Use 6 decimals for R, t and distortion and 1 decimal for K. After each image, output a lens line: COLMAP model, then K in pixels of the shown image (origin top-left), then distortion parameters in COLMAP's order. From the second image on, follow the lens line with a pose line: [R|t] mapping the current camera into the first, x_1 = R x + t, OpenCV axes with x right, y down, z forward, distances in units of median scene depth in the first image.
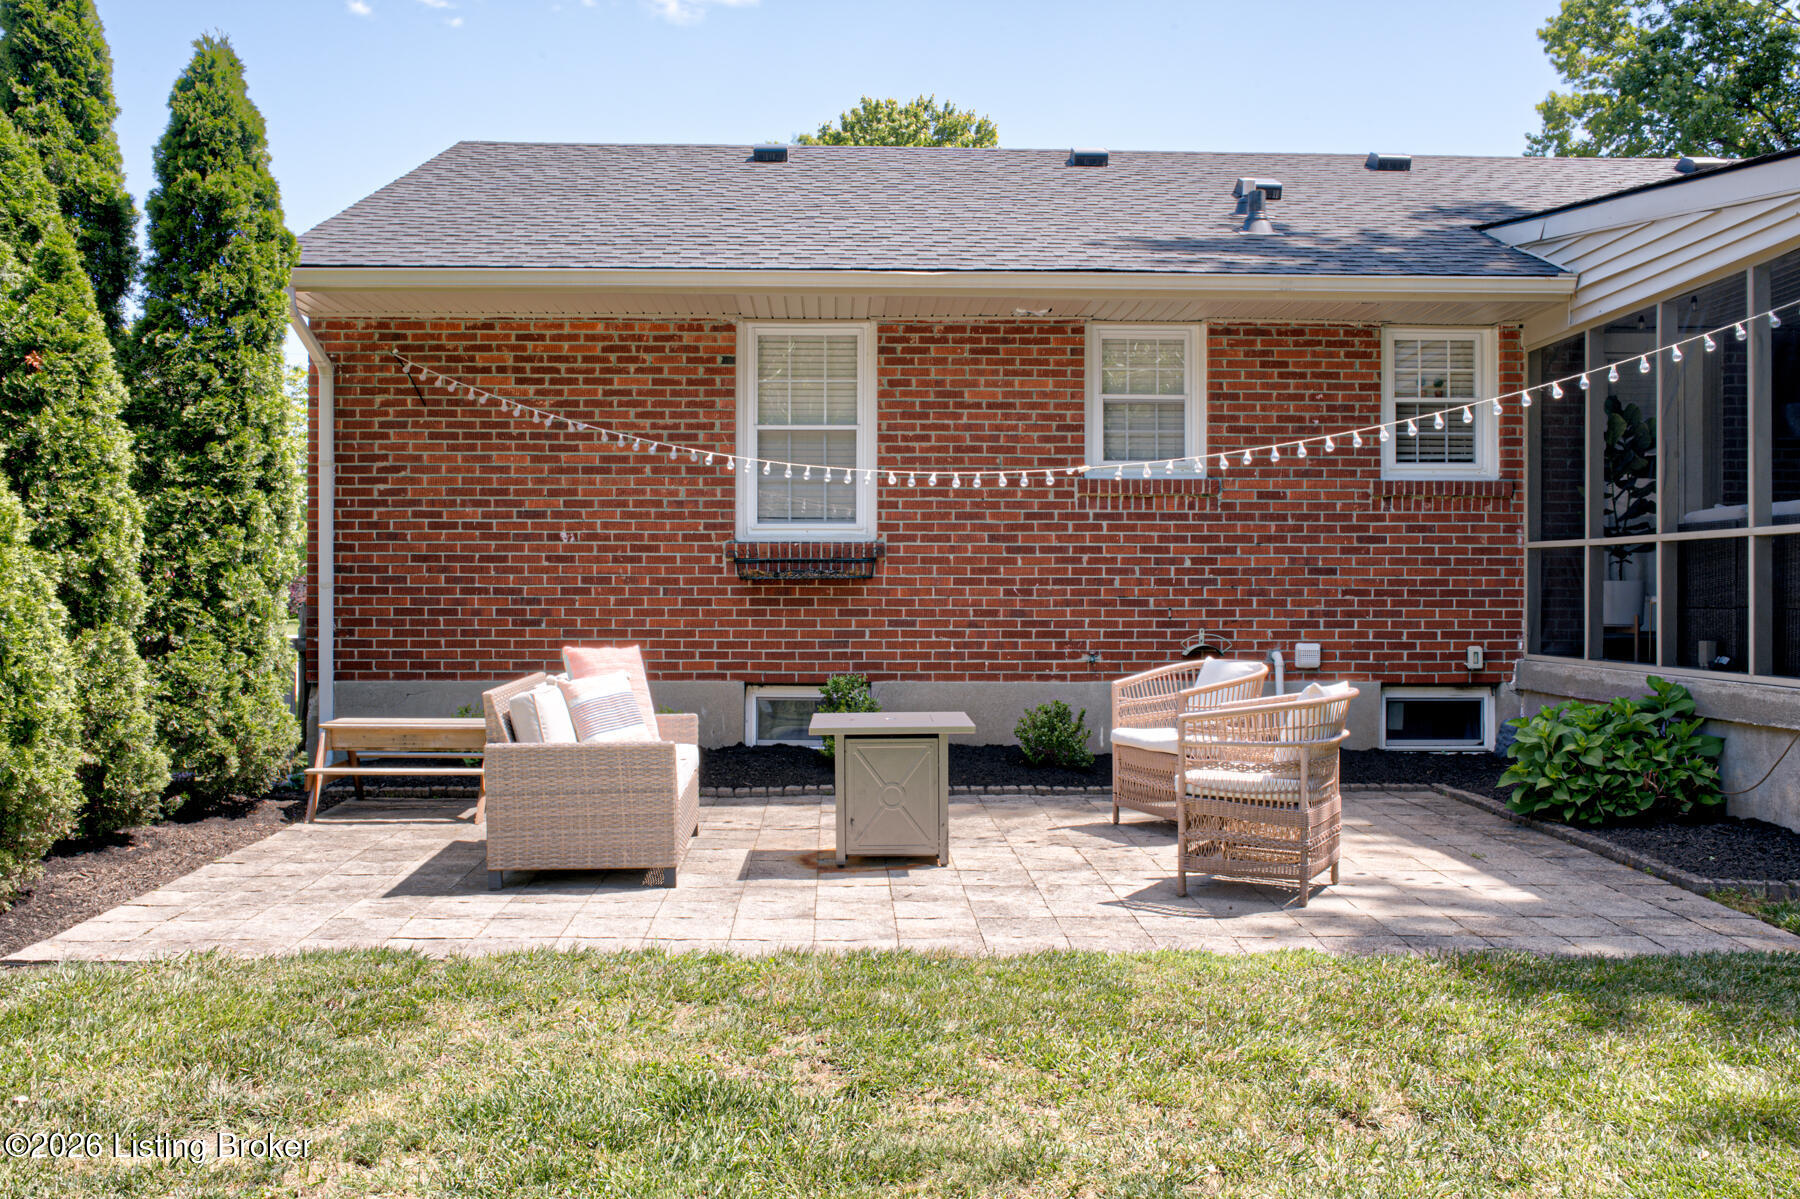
lens RADIAL K [[1481.5, 0, 901.2], [0, 1481.5, 612.9], [0, 0, 1]] dist [-0.032282, 0.064799]
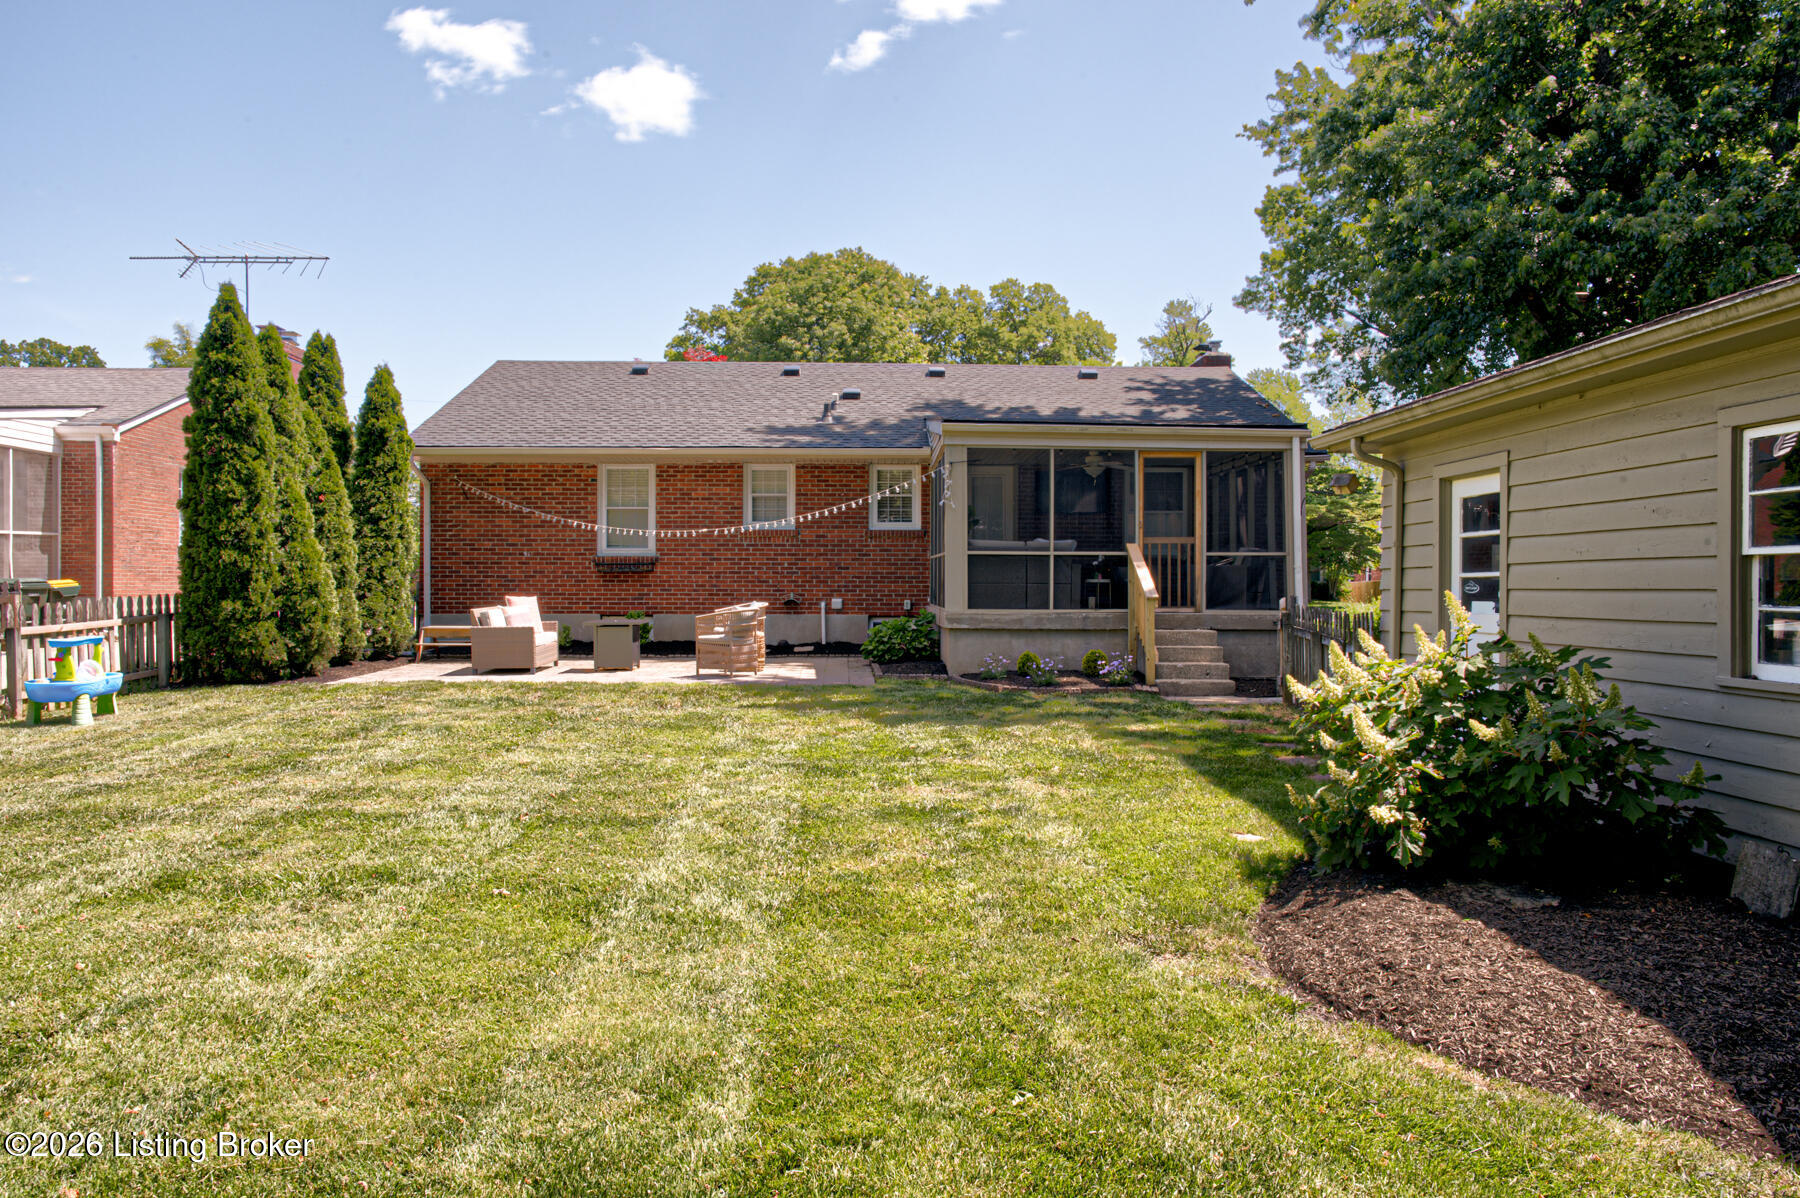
lens RADIAL K [[1222.0, 0, 900.0], [0, 1222.0, 599.0], [0, 0, 1]] dist [-0.001584, 0.003797]
pose [[0.999528, 0.000805, -0.030720, 0.529742], [-0.000744, 0.999998, 0.002001, 0.020761], [0.030721, -0.001977, 0.999526, -1.159695]]
